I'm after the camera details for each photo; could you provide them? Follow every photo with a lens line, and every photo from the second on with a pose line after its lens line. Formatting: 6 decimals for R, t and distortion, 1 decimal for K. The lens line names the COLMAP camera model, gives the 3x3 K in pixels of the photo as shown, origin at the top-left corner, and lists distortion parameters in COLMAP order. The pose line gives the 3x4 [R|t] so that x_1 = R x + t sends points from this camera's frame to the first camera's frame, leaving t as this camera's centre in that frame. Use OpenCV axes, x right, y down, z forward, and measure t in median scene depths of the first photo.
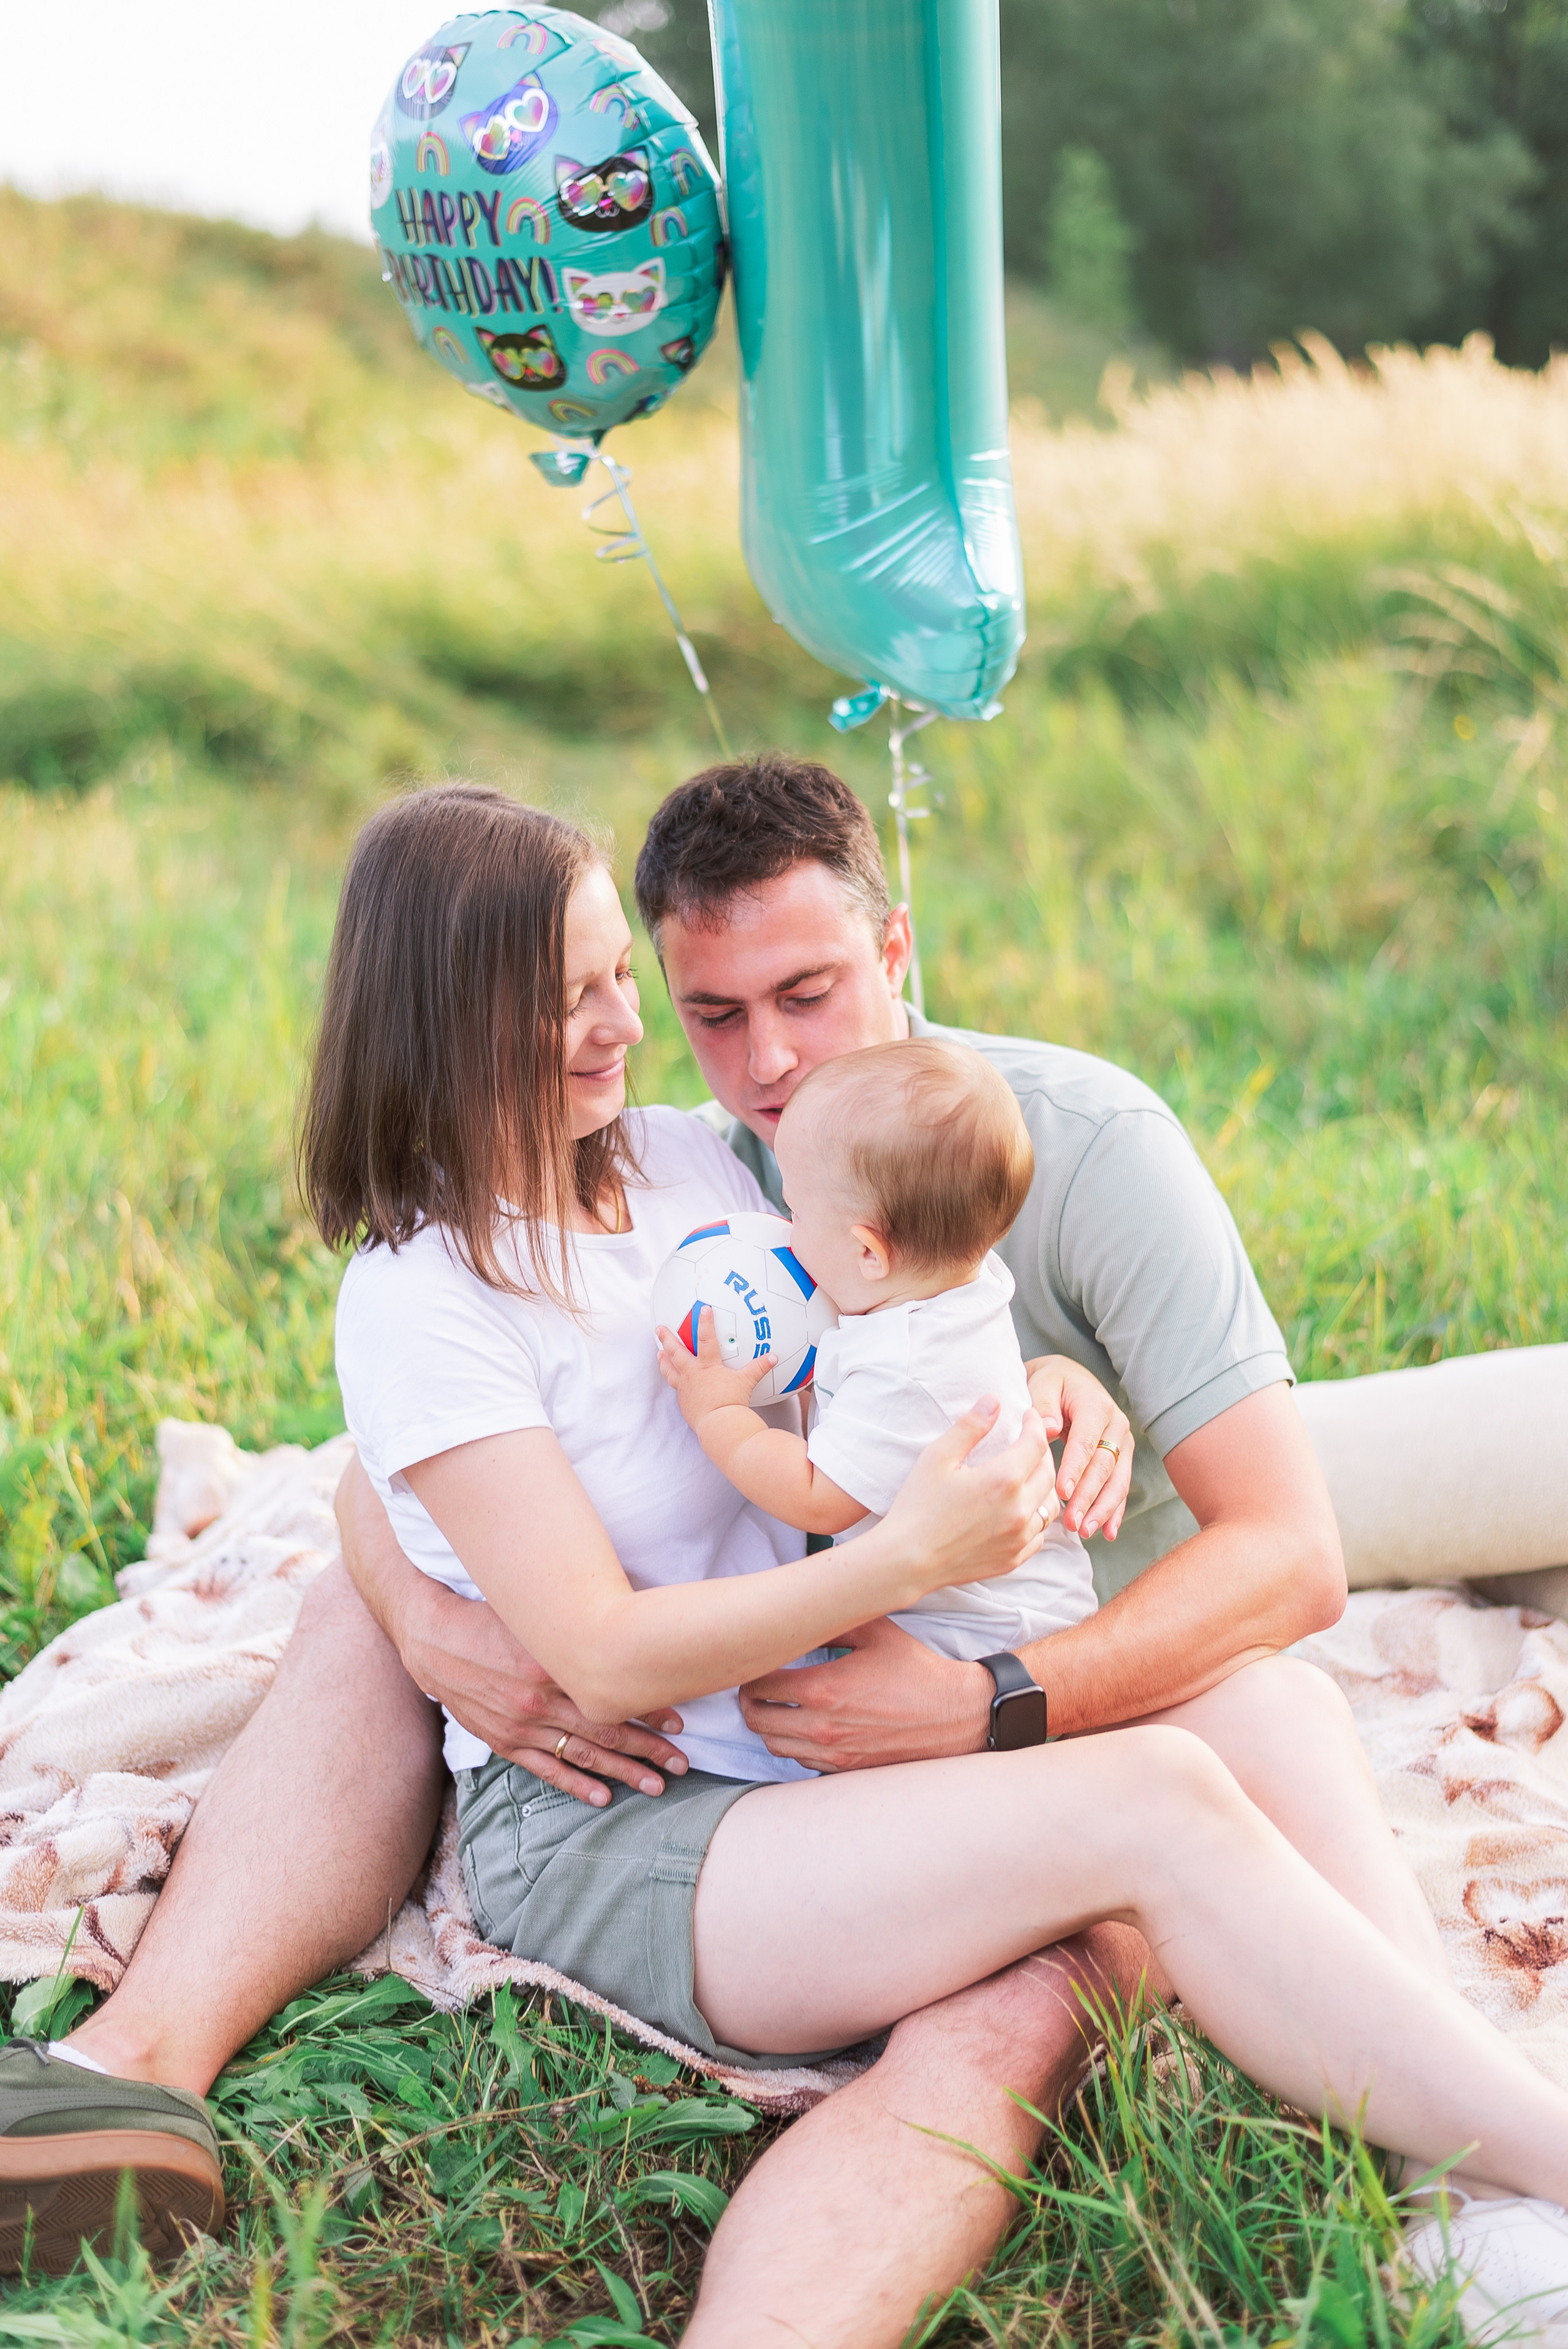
lens RADIAL K [[3349.6, 0, 787.9], [0, 3349.6, 1181.6], [0, 0, 1]] dist [0.030535, 0.000000]
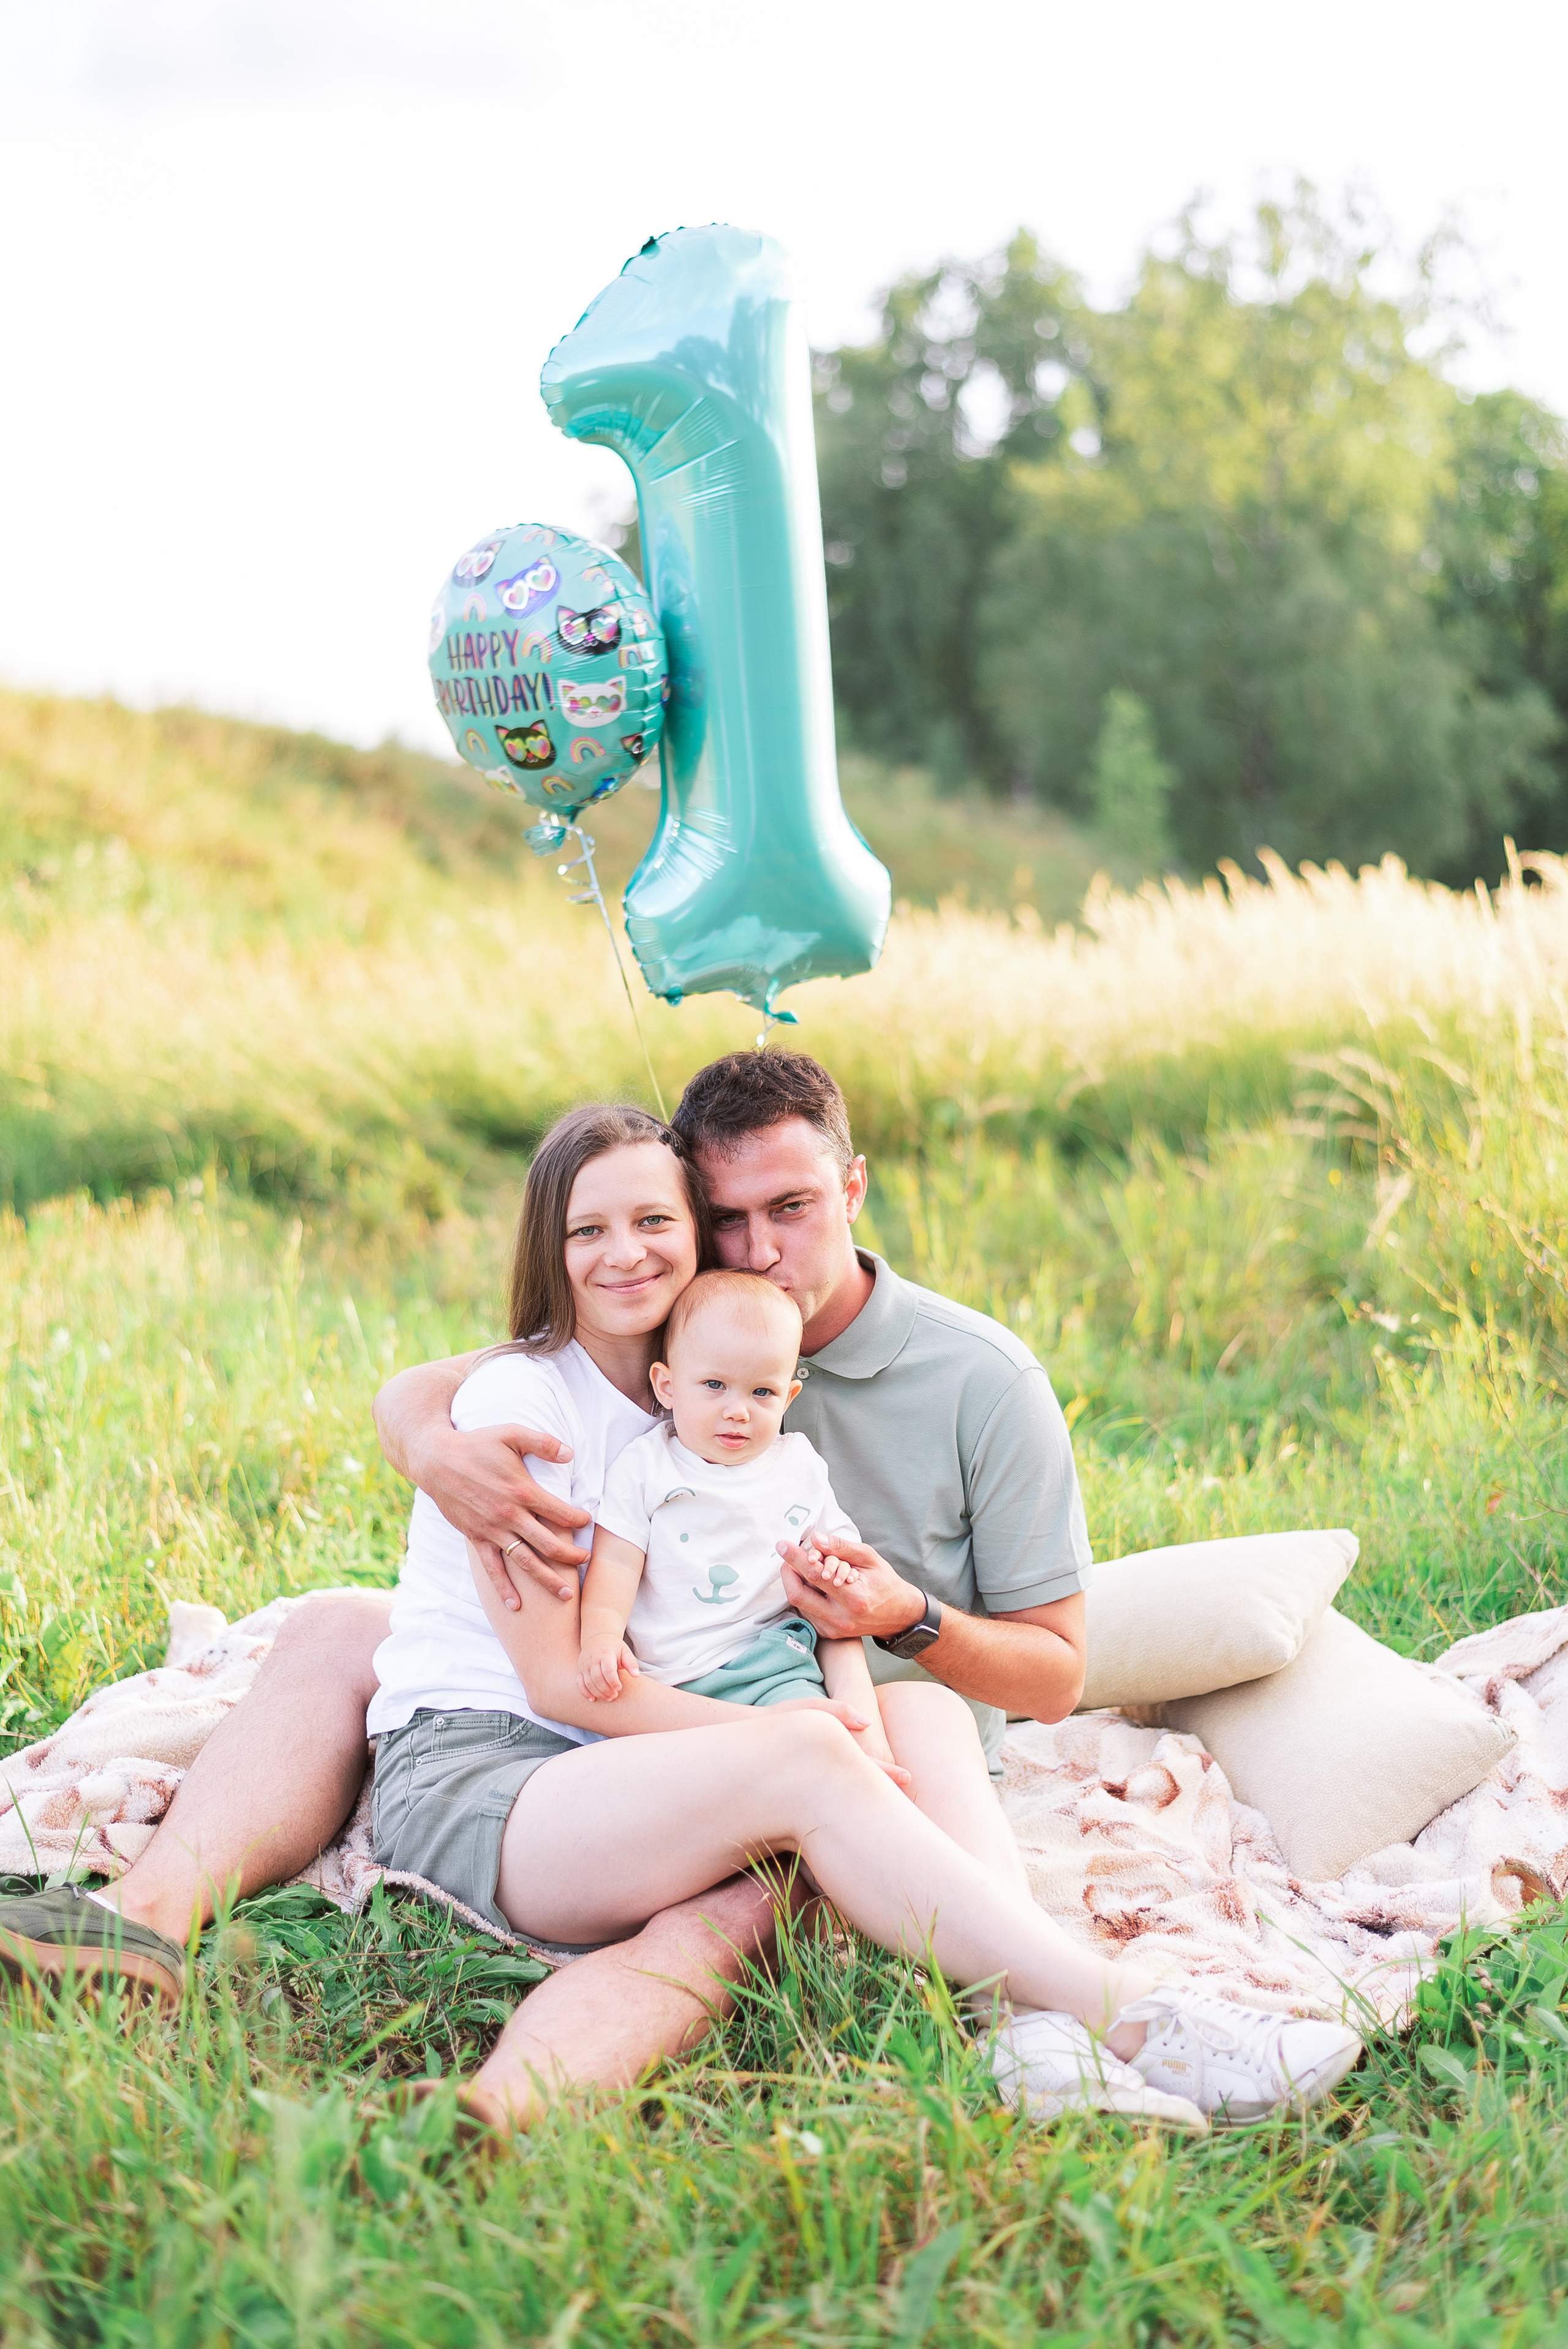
lens RADIAL K [[3349.6, 0, 776.3], [0, 3349.6, 1177.3], [0, 0, 1]] dist [0.030535, 0.000000]
pose [[0.999319, 0.031480, -0.019244, 0.026255], [-0.034034, 0.987901, -0.151308, 0.038523], [0.014248, 0.151860, 0.988299, -0.120325]]
